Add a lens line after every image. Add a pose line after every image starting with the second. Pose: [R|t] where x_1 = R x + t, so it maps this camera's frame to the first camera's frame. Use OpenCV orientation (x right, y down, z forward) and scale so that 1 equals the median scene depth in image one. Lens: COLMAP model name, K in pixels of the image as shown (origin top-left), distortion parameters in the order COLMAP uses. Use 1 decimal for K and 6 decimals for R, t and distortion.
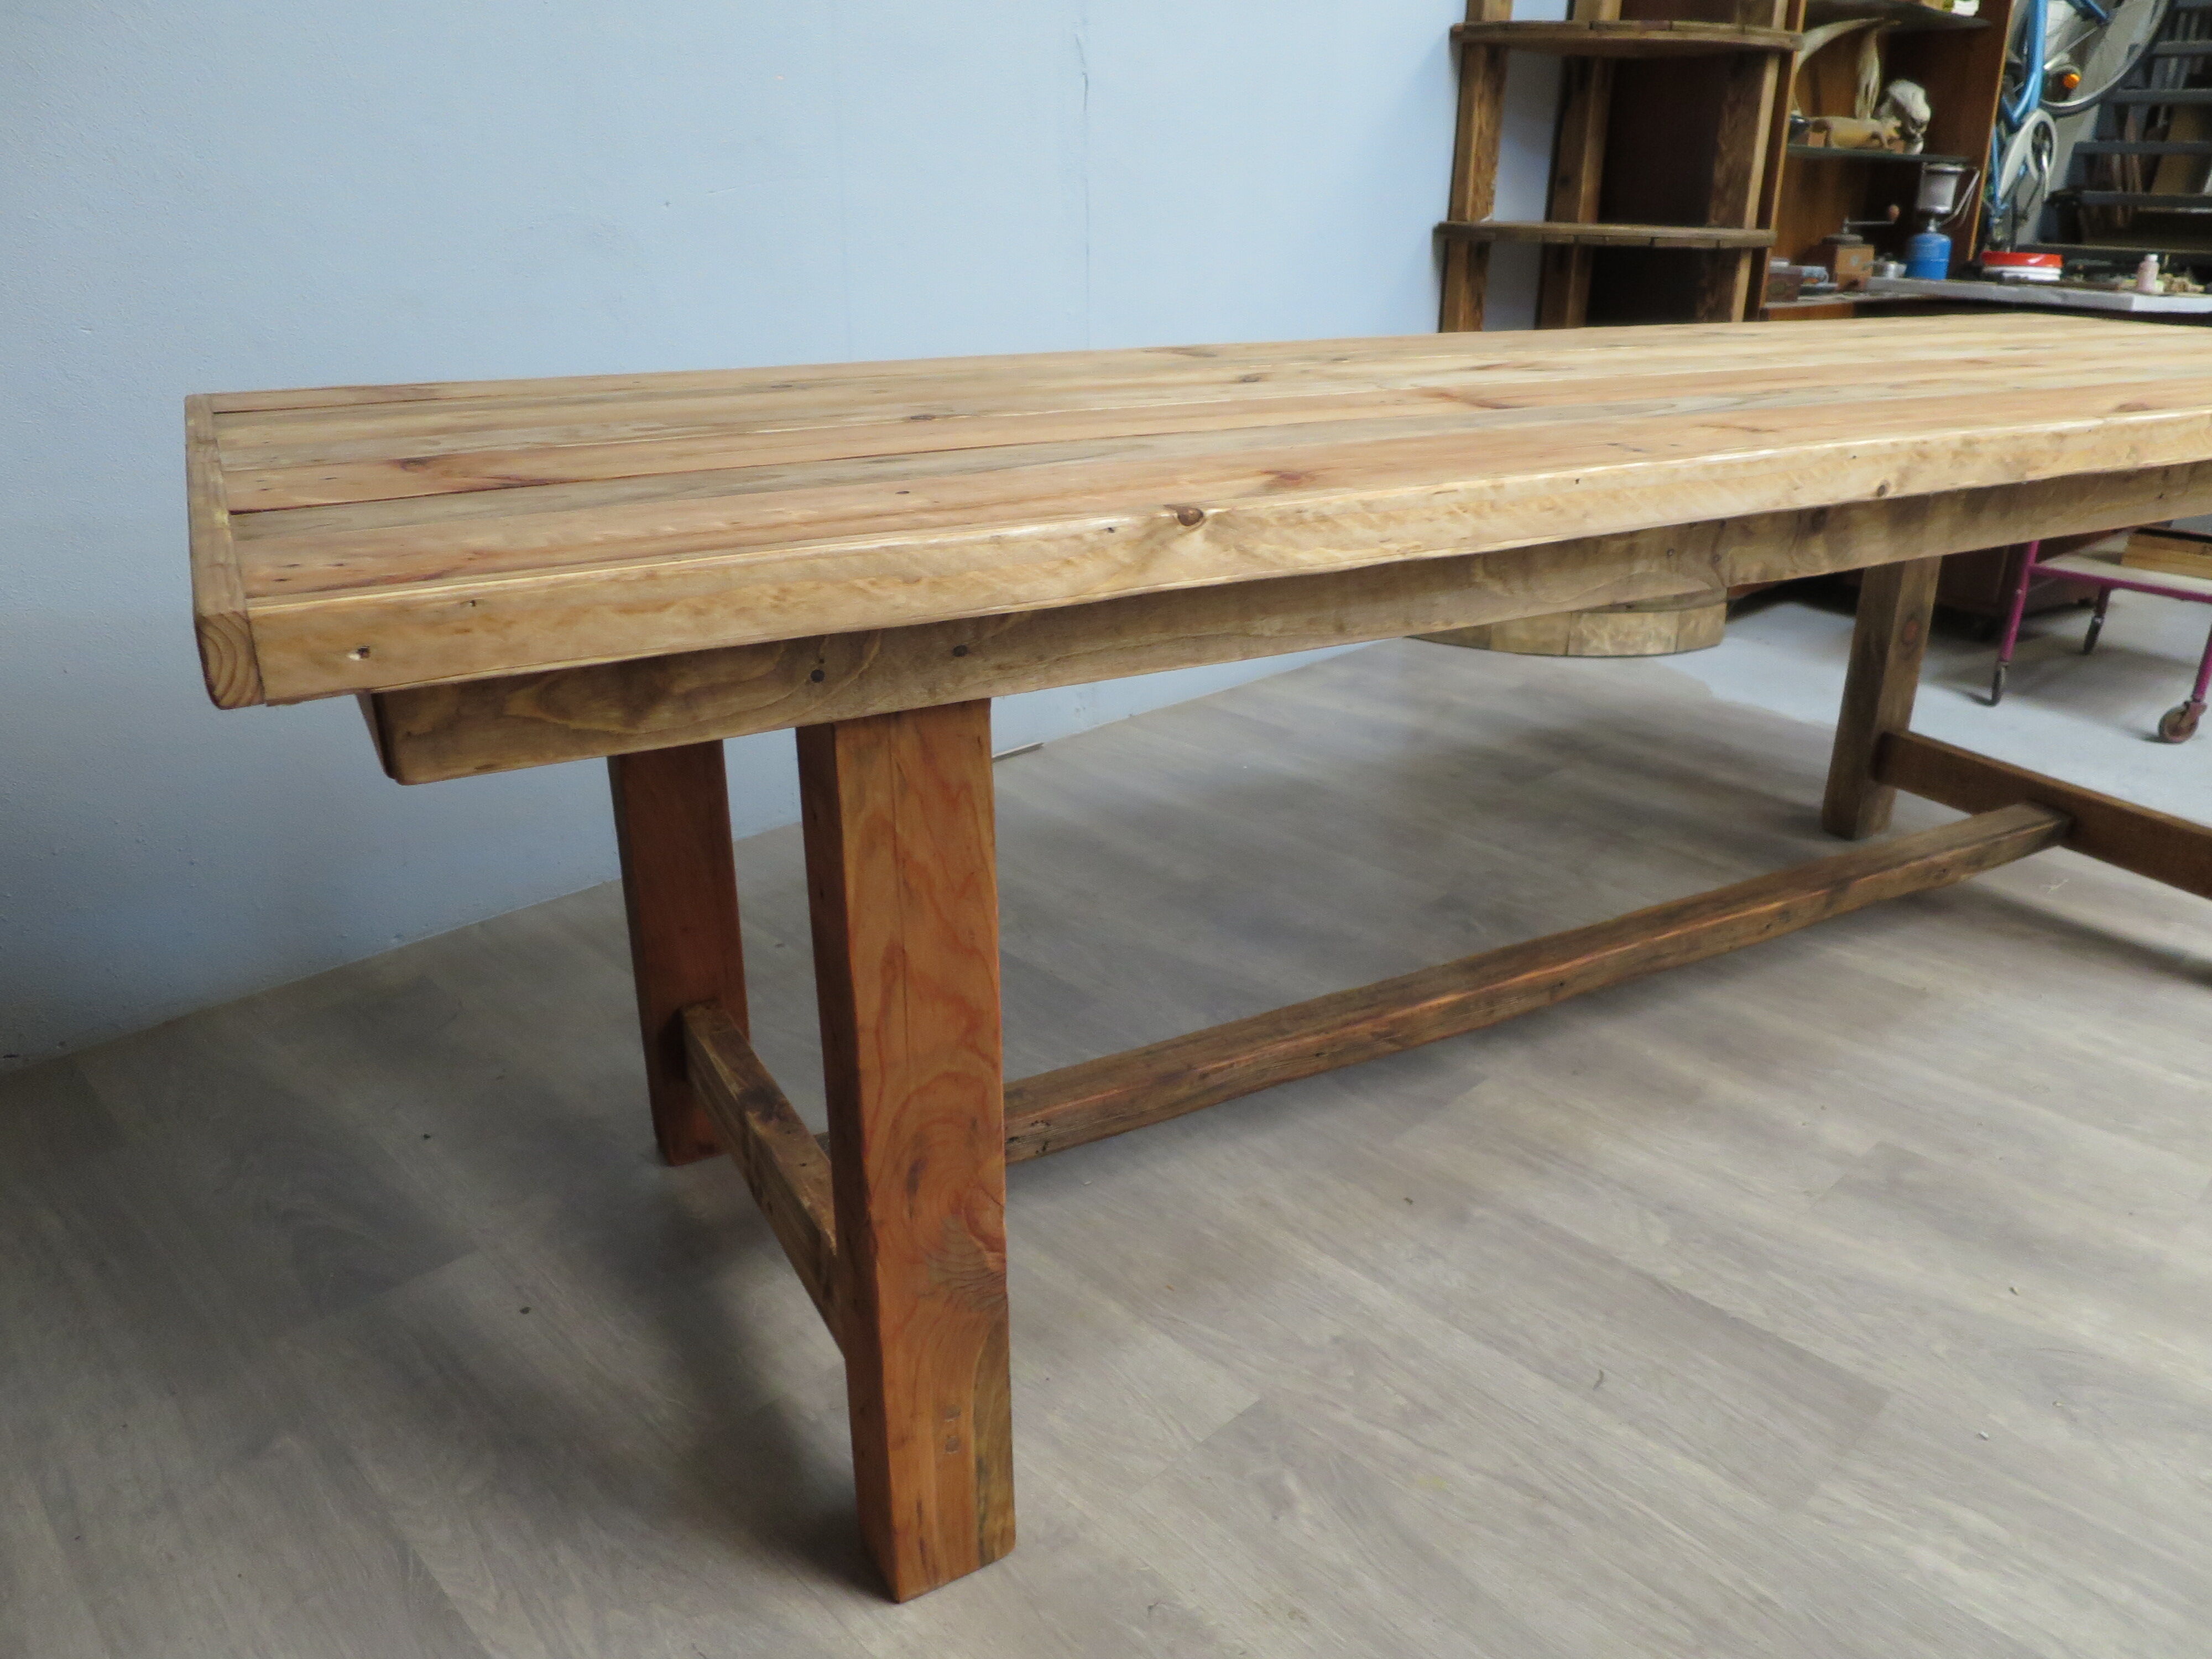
lens RADIAL K [[1601.8, 0, 1116.1], [0, 1601.8, 831.8], [0, 0, 1]] dist [-0.046489, 0.010903]
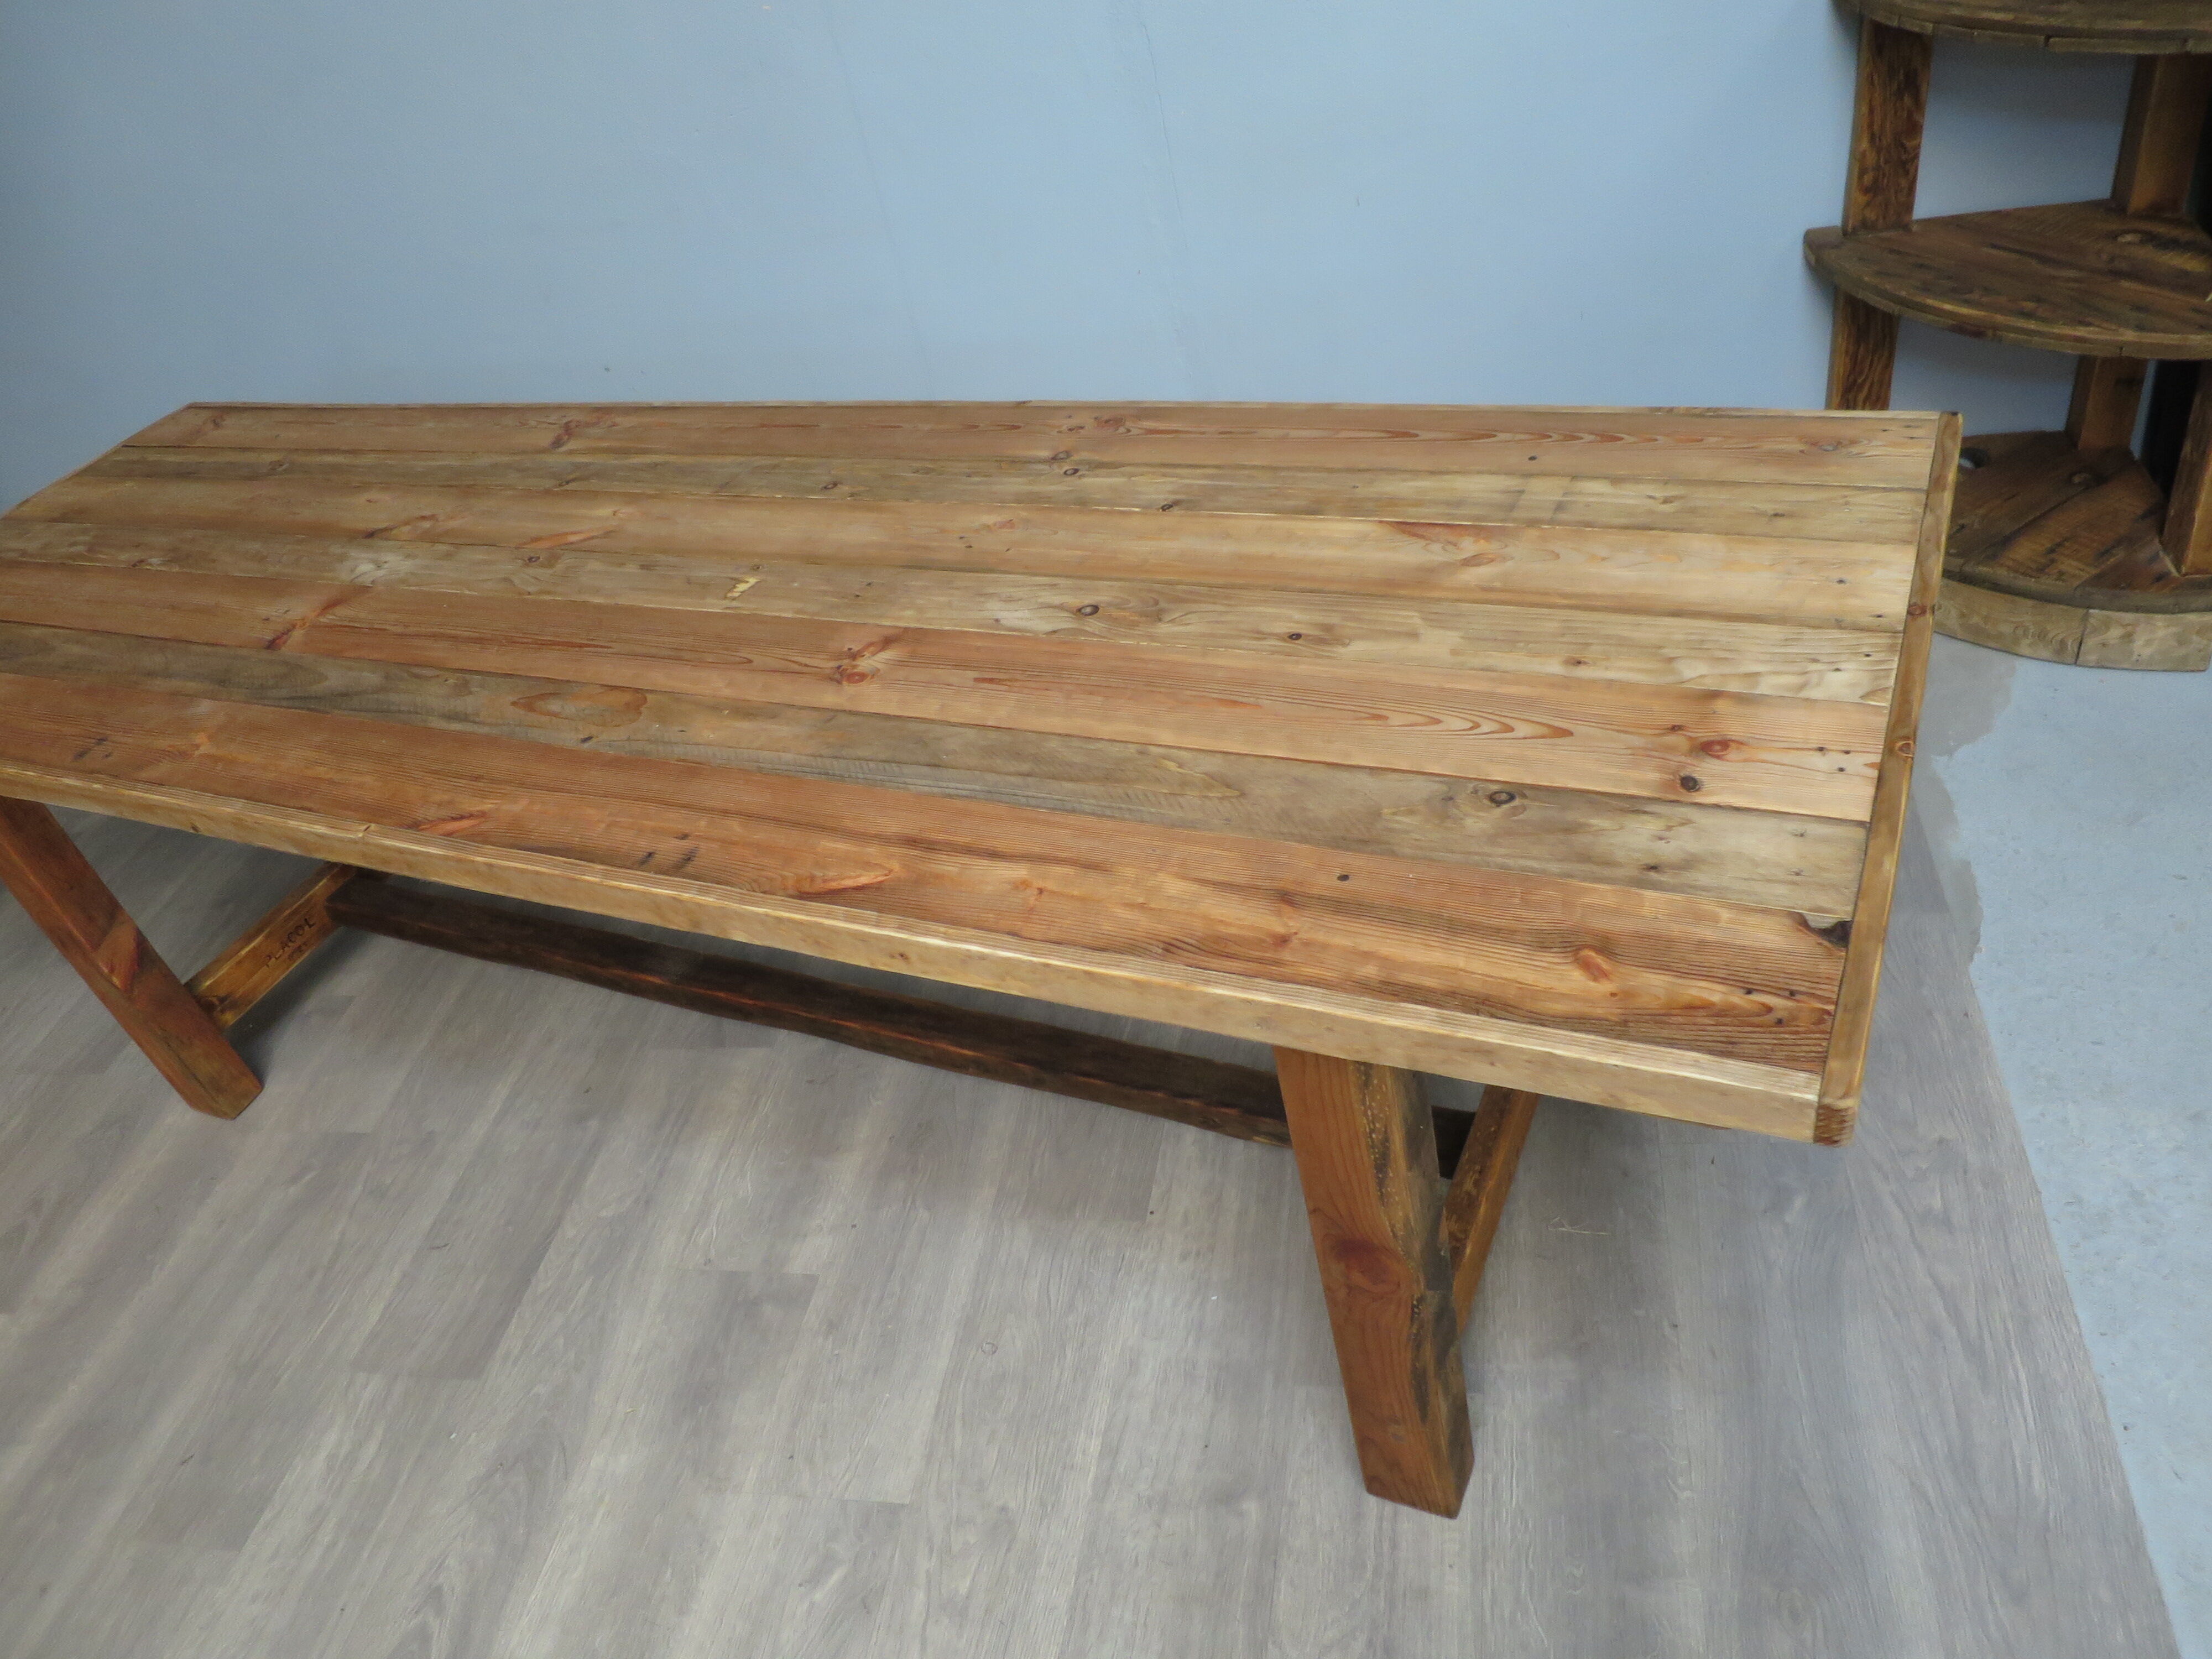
lens RADIAL K [[1601.8, 0, 1105.2], [0, 1601.8, 840.8], [0, 0, 1]] dist [-0.046489, 0.010903]
pose [[0.565577, 0.417536, -0.711187, 1.552030], [-0.109466, 0.892740, 0.437072, -0.725165], [0.817398, -0.169347, 0.550619, 0.730306]]
